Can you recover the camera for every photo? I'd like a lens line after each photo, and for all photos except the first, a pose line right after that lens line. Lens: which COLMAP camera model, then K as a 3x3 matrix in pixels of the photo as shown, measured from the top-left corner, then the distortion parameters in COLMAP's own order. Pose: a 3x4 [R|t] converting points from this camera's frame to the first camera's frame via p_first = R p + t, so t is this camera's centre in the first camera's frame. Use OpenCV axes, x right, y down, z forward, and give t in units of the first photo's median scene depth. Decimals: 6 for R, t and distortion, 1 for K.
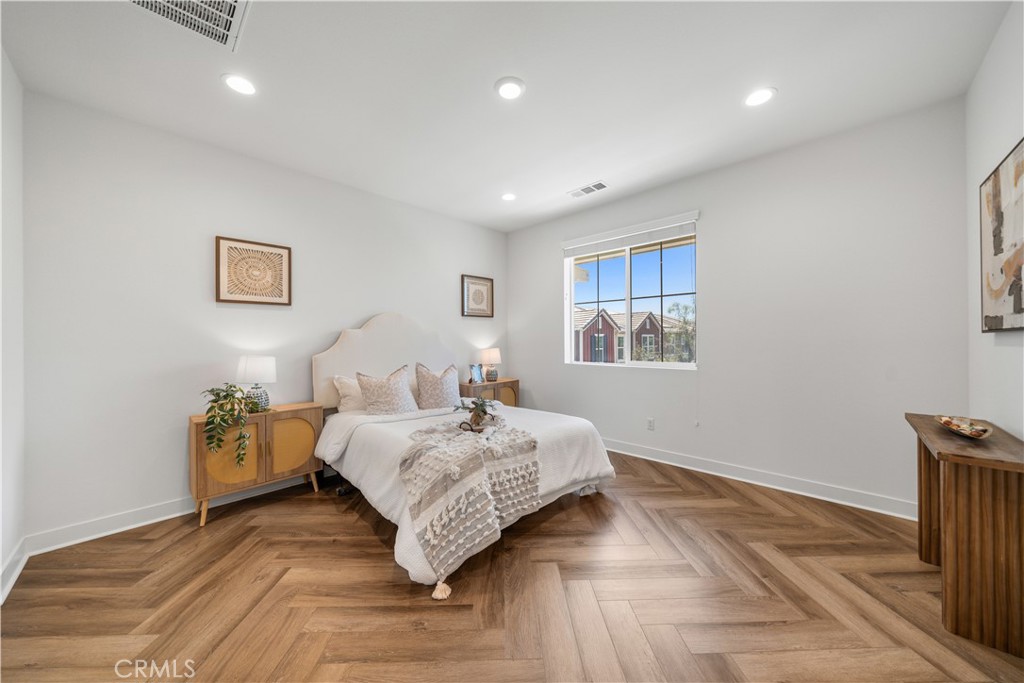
lens RADIAL K [[350.4, 0, 508.9], [0, 350.4, 335.5], [0, 0, 1]] dist [-0.001992, -0.000150]
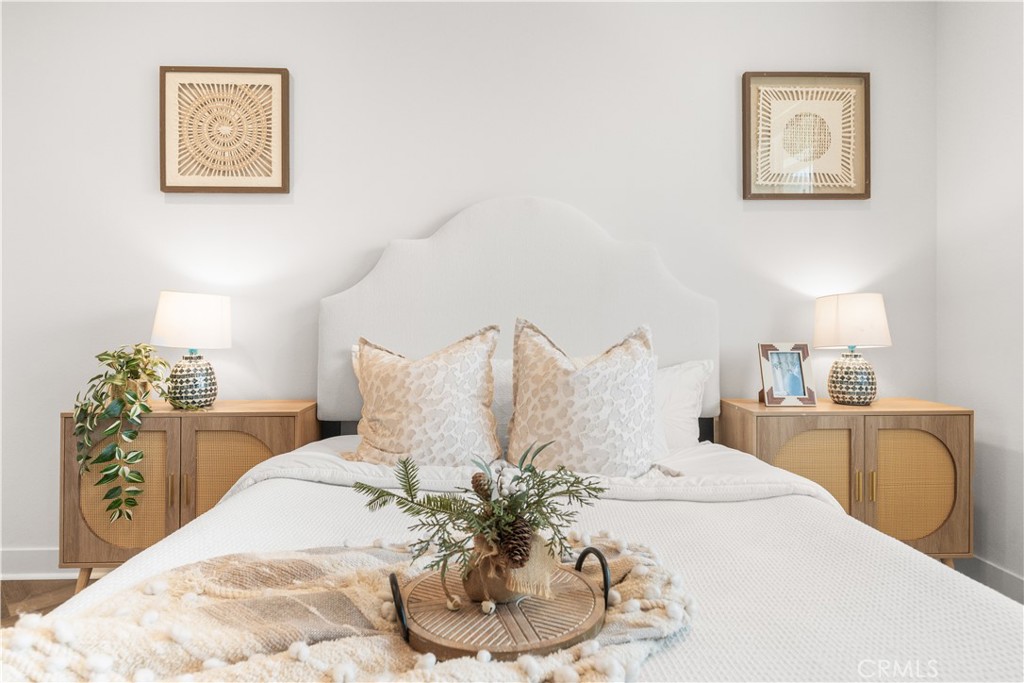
lens RADIAL K [[551.3, 0, 510.6], [0, 551.3, 318.2], [0, 0, 1]] dist [-0.000429, 0.000031]
pose [[0.710645, -0.000467, -0.703551, 0.112205], [-0.000106, 1.000000, -0.000772, 0.085285], [0.703551, 0.000623, 0.710644, 0.687865]]
